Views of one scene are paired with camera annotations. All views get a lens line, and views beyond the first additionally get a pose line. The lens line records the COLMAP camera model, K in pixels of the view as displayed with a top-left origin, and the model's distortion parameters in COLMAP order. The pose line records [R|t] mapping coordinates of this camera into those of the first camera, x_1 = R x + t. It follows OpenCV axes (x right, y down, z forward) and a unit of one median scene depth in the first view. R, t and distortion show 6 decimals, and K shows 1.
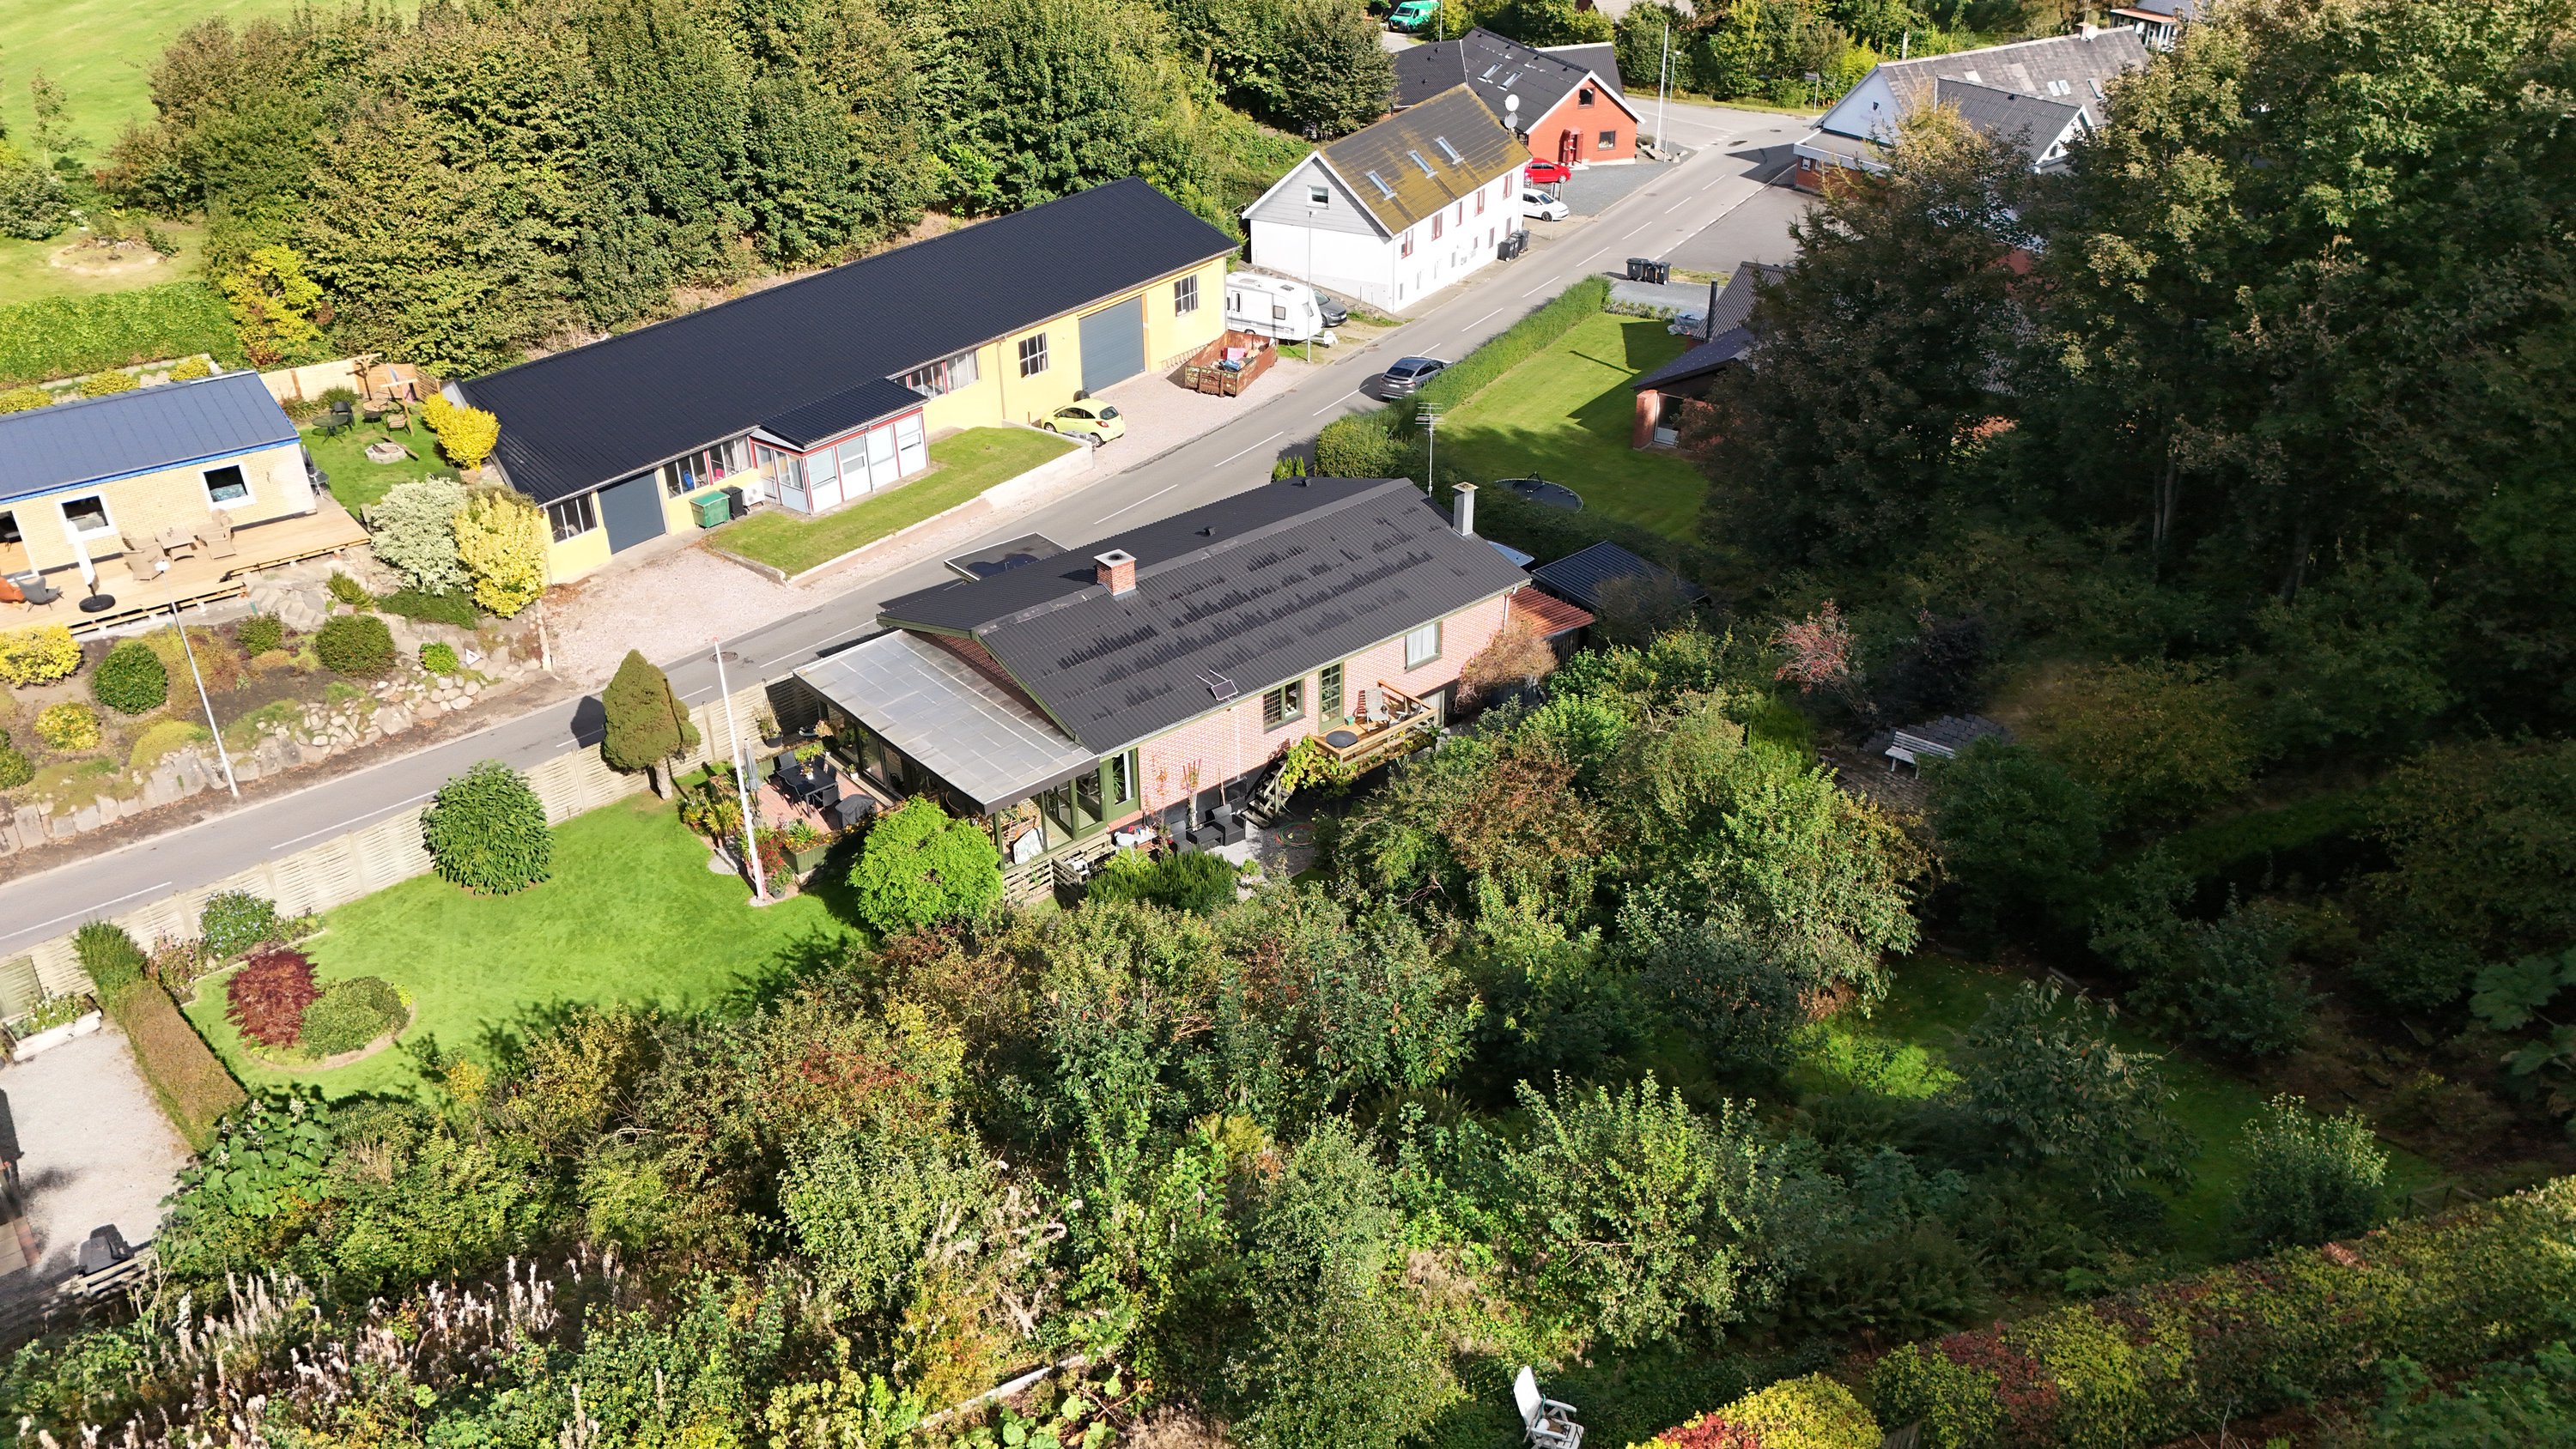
lens RADIAL K [[1896.7, 0, 1294.0], [0, 1896.7, 731.0], [0, 0, 1]] dist [0.081414, -0.058489]
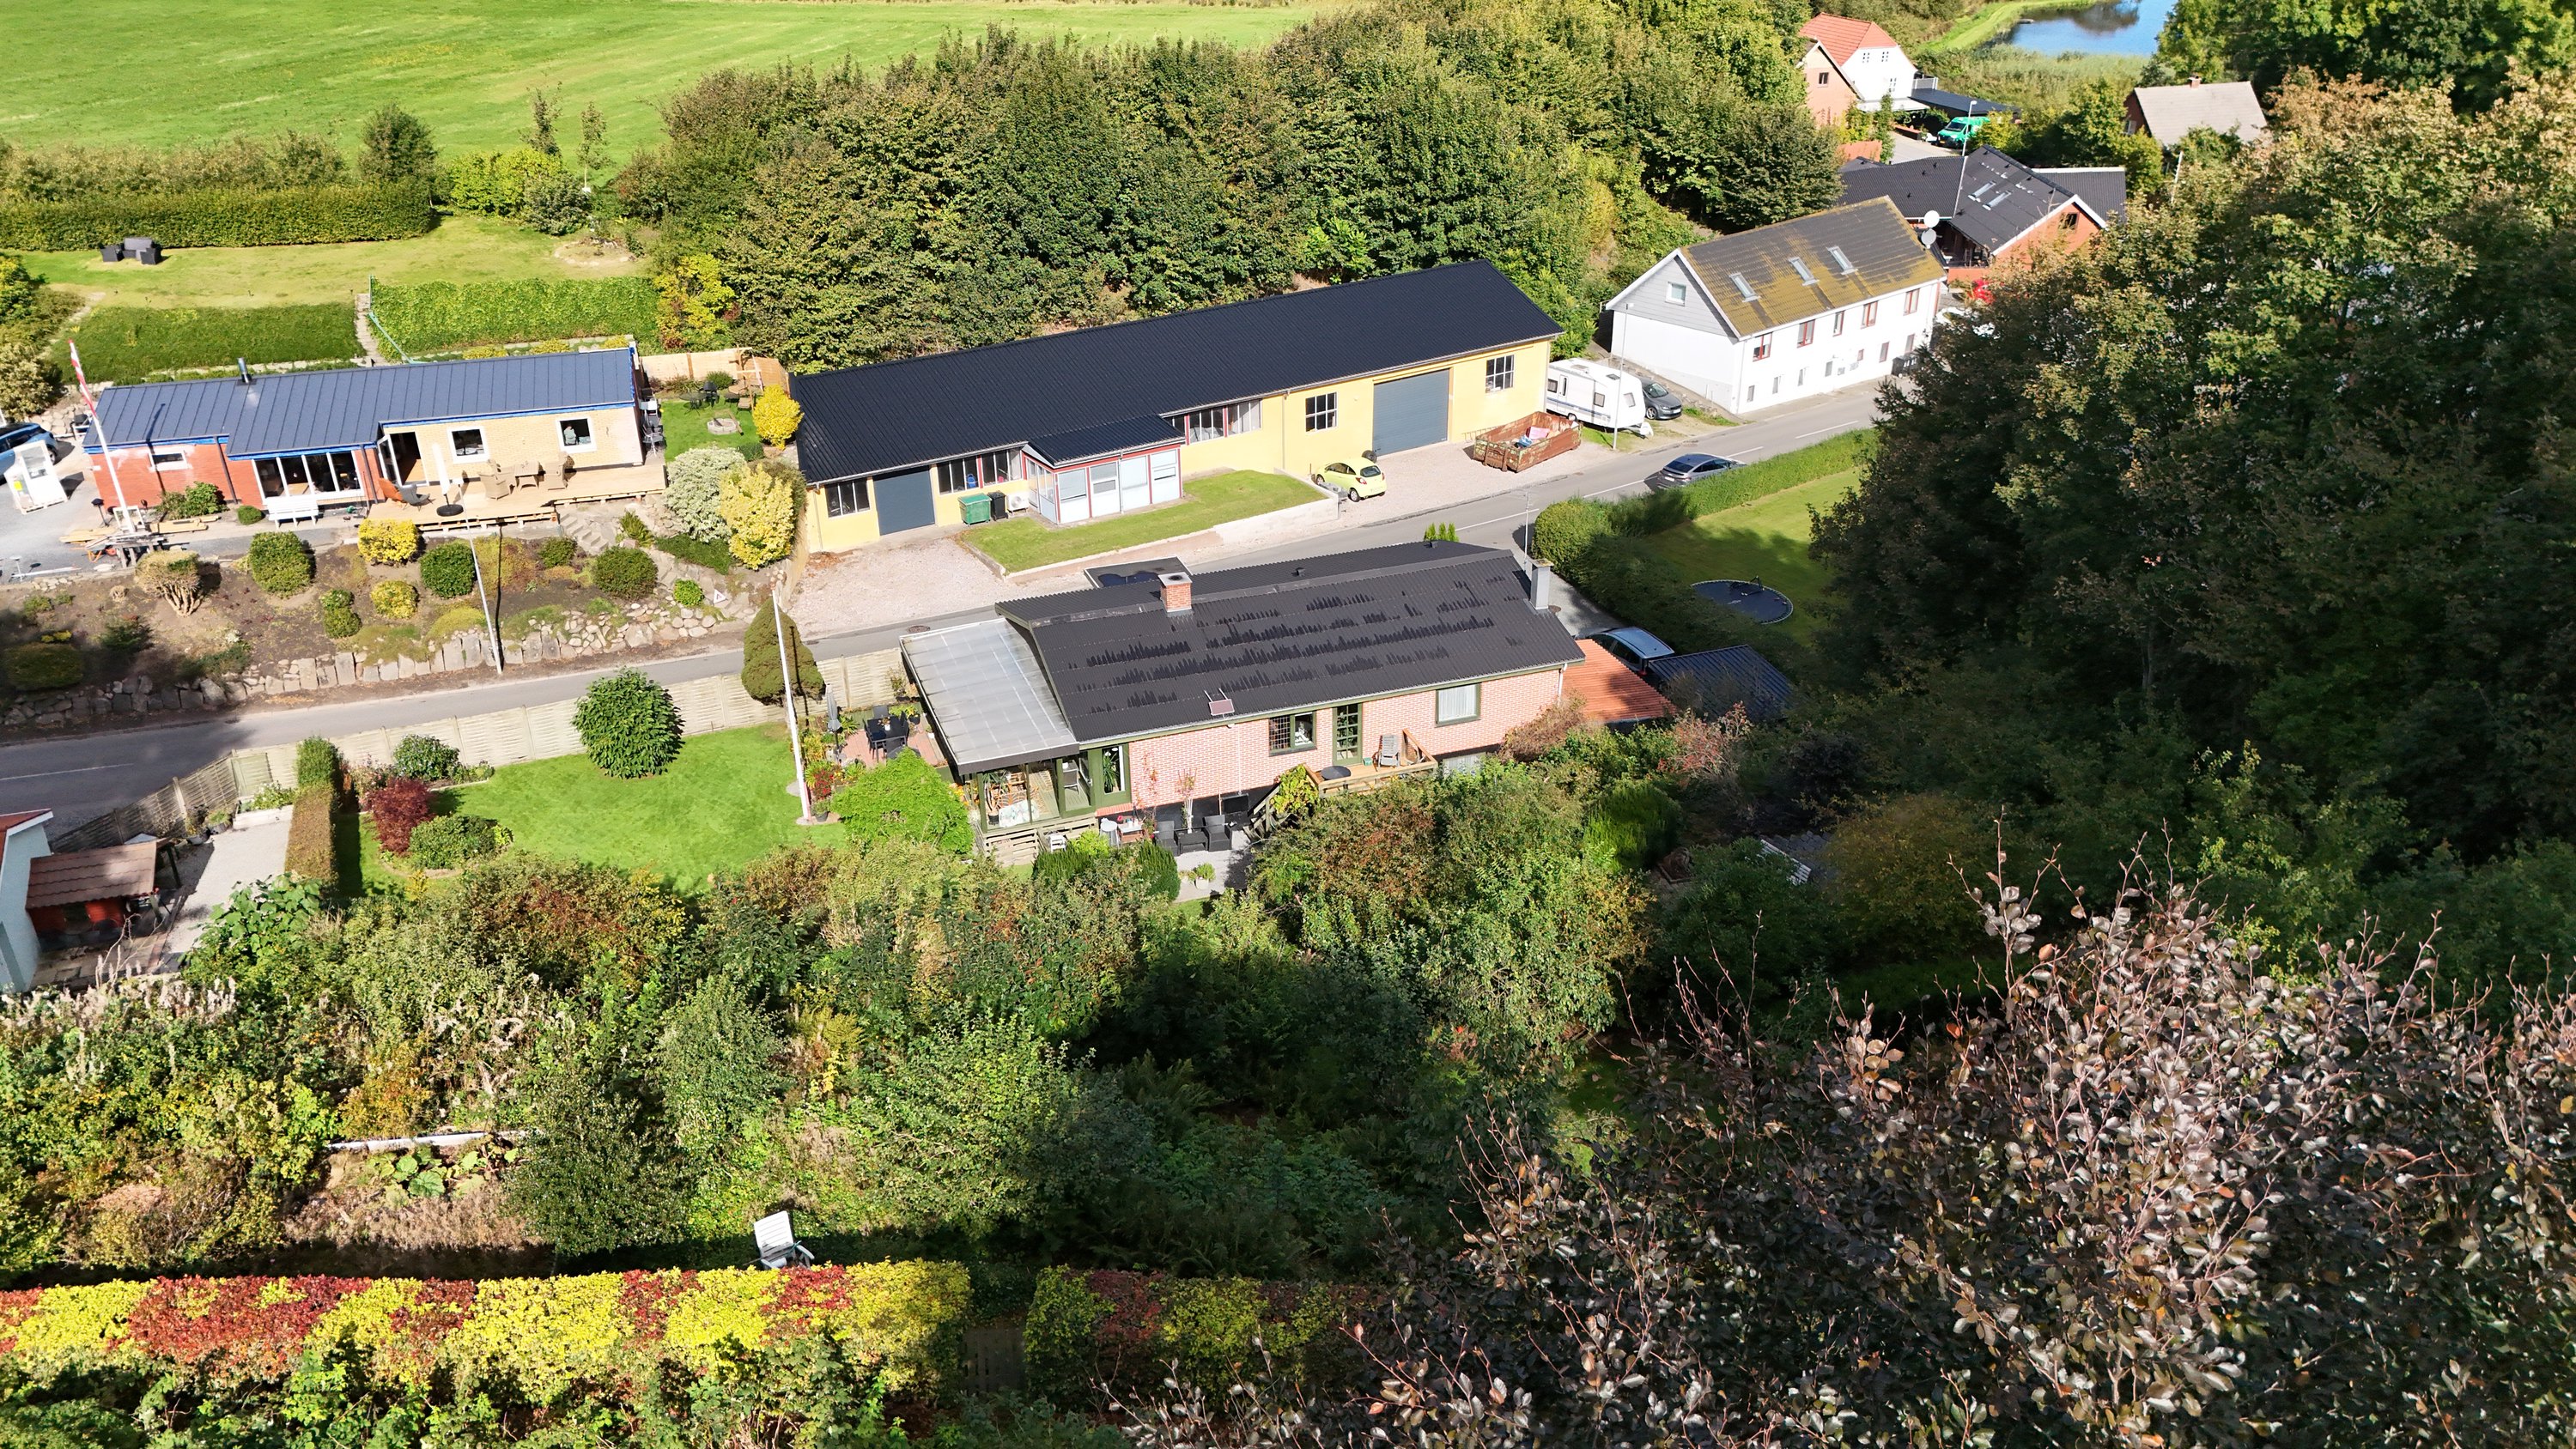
lens RADIAL K [[1896.7, 0, 1284.4], [0, 1896.7, 740.5], [0, 0, 1]] dist [0.081414, -0.058489]
pose [[0.935631, 0.159980, -0.314644, 0.233472], [-0.173118, 0.984801, -0.014067, 0.004229], [0.307612, 0.067632, 0.949105, -0.011133]]
